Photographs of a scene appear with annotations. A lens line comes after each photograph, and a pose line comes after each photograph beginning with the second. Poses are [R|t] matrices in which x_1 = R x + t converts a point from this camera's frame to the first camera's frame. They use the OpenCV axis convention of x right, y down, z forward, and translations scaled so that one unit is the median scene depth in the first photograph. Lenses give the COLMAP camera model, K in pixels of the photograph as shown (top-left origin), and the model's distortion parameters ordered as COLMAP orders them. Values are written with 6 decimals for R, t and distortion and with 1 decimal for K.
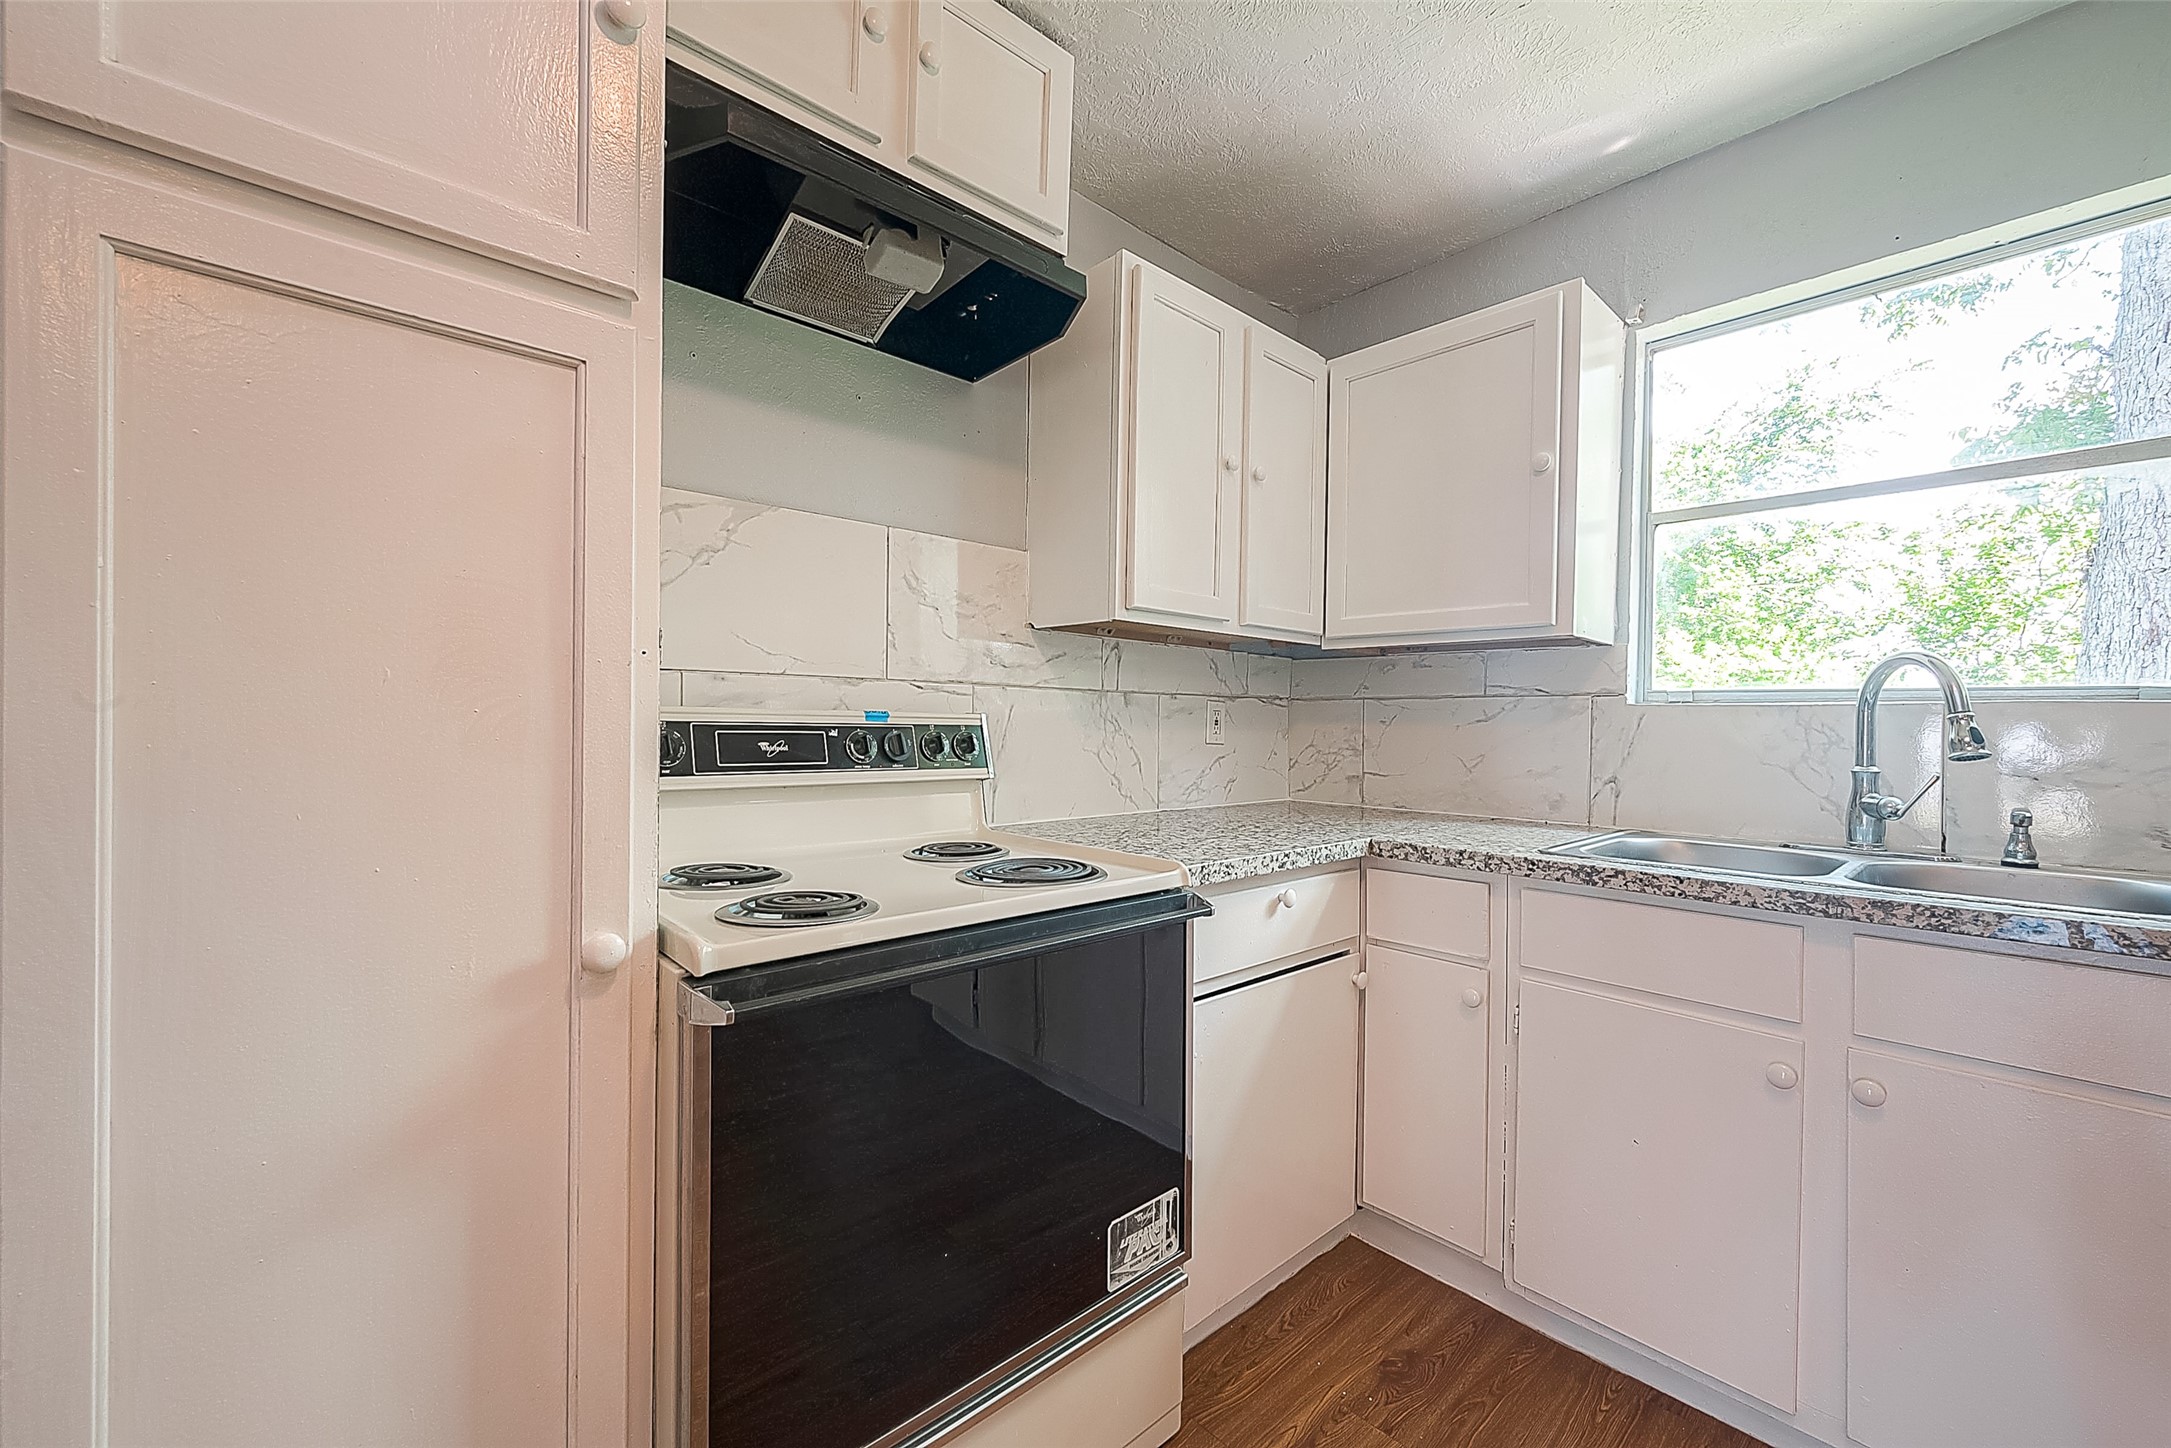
lens RADIAL K [[880.6, 0, 1084.2], [0, 880.6, 726.9], [0, 0, 1]] dist [-0.001727, -0.000272]
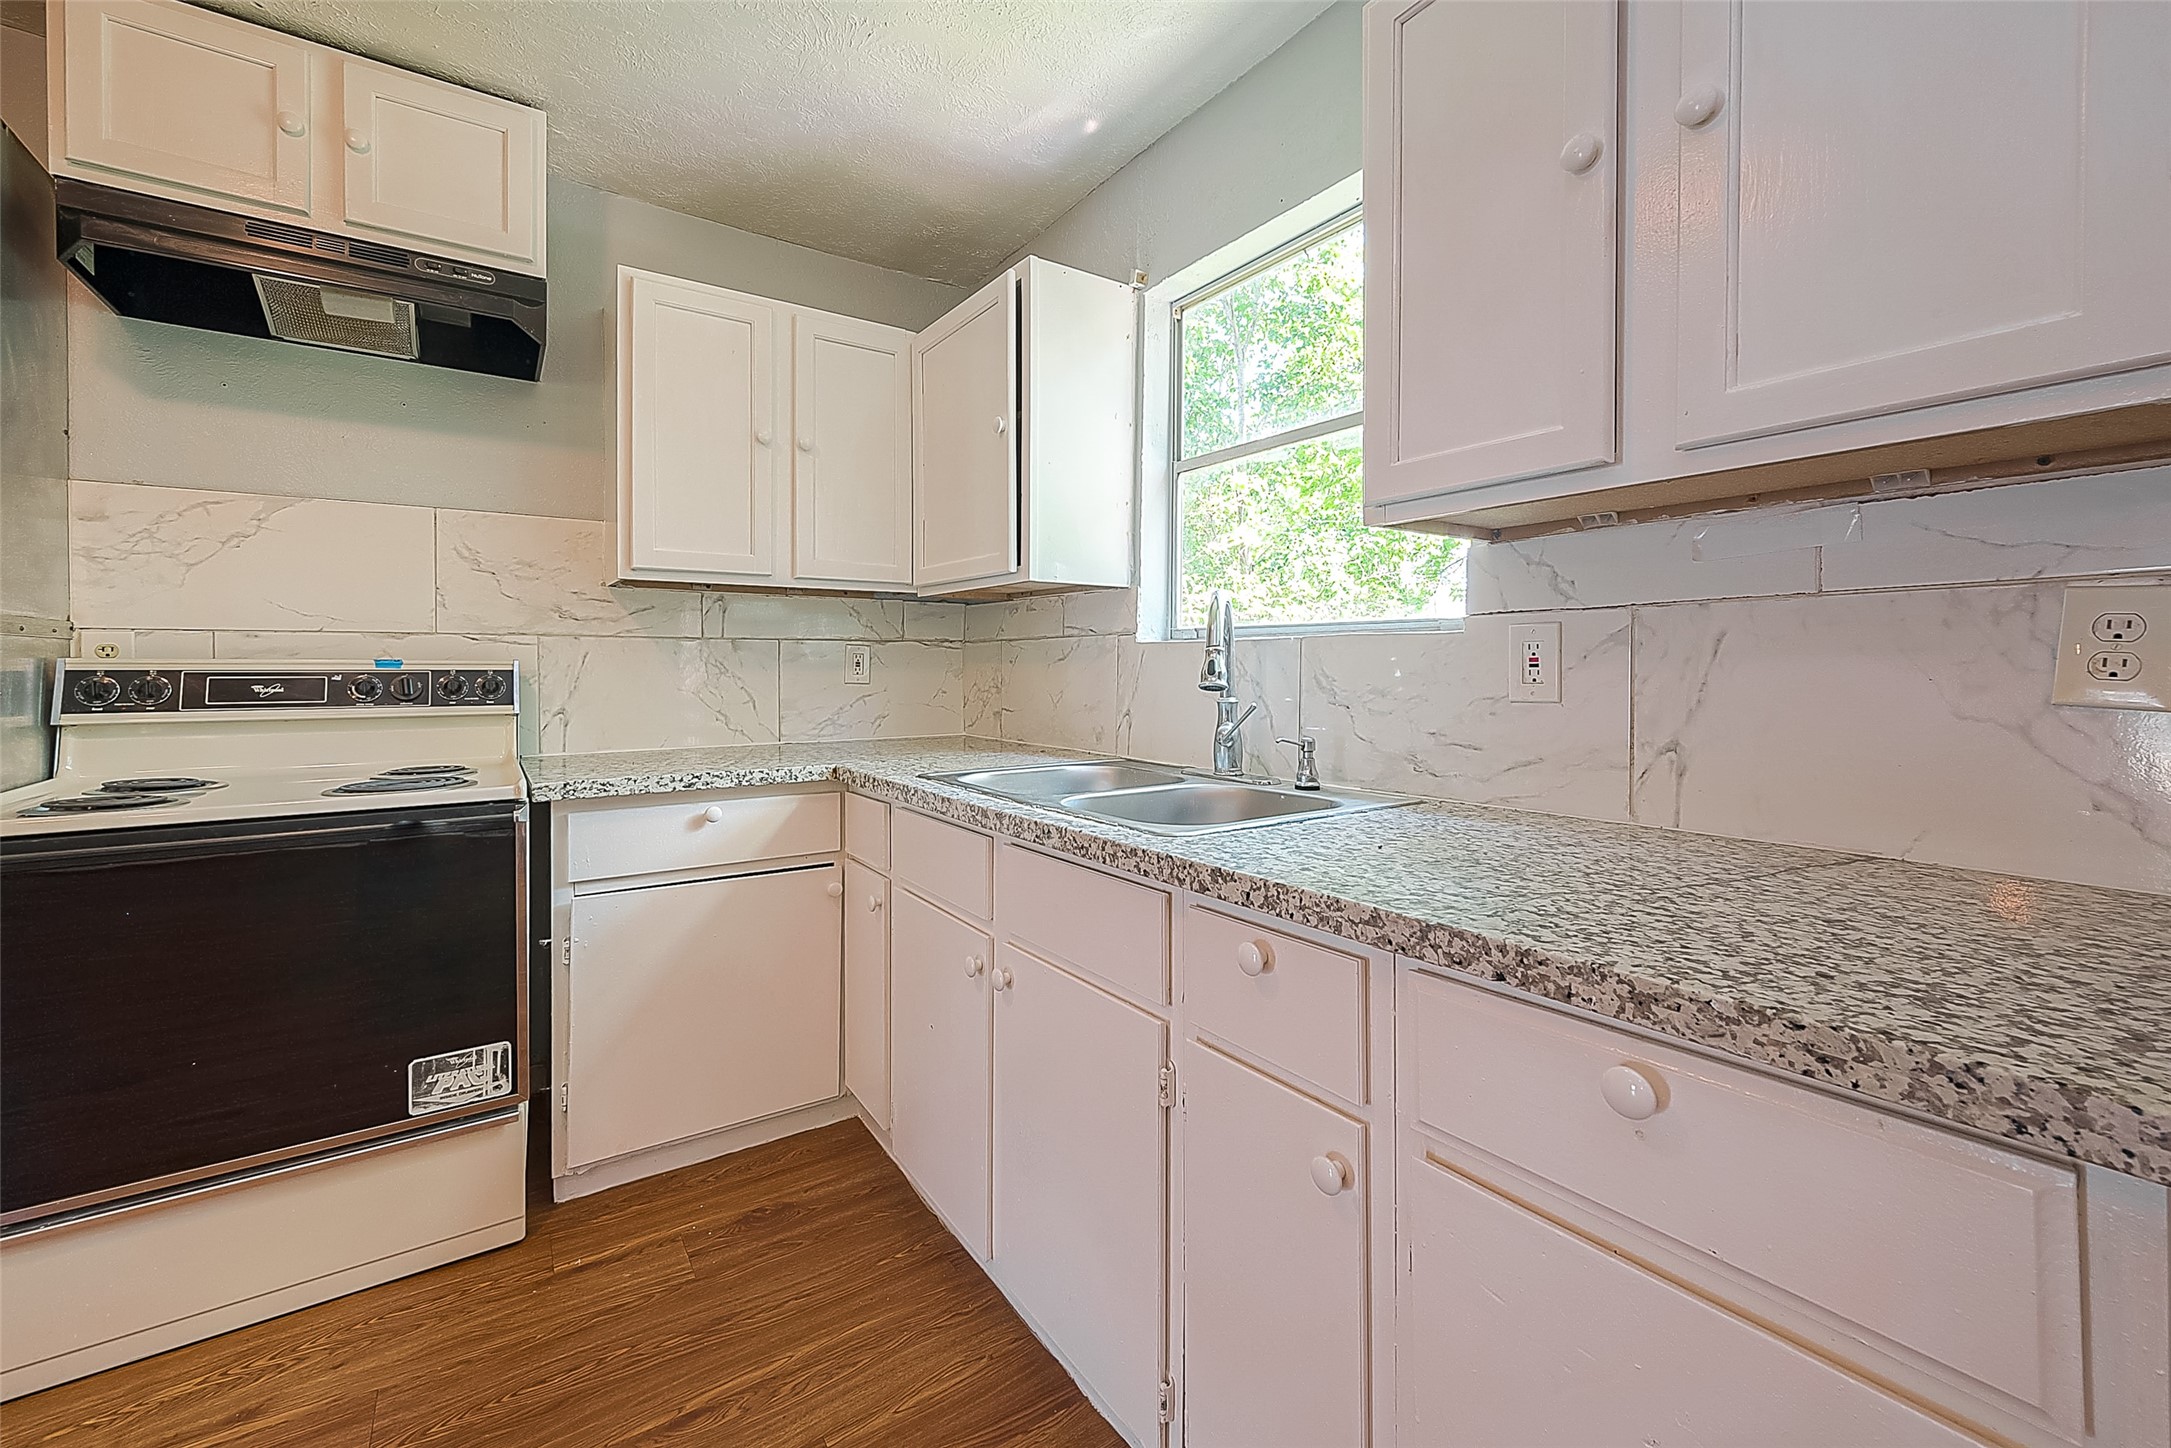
lens RADIAL K [[880.6, 0, 1068.1], [0, 880.6, 670.2], [0, 0, 1]] dist [-0.001727, -0.000272]
pose [[0.990937, -0.013171, -0.133679, 0.886206], [0.013254, 0.999912, -0.000270, 0.010183], [0.133670, -0.001504, 0.991025, -0.100368]]
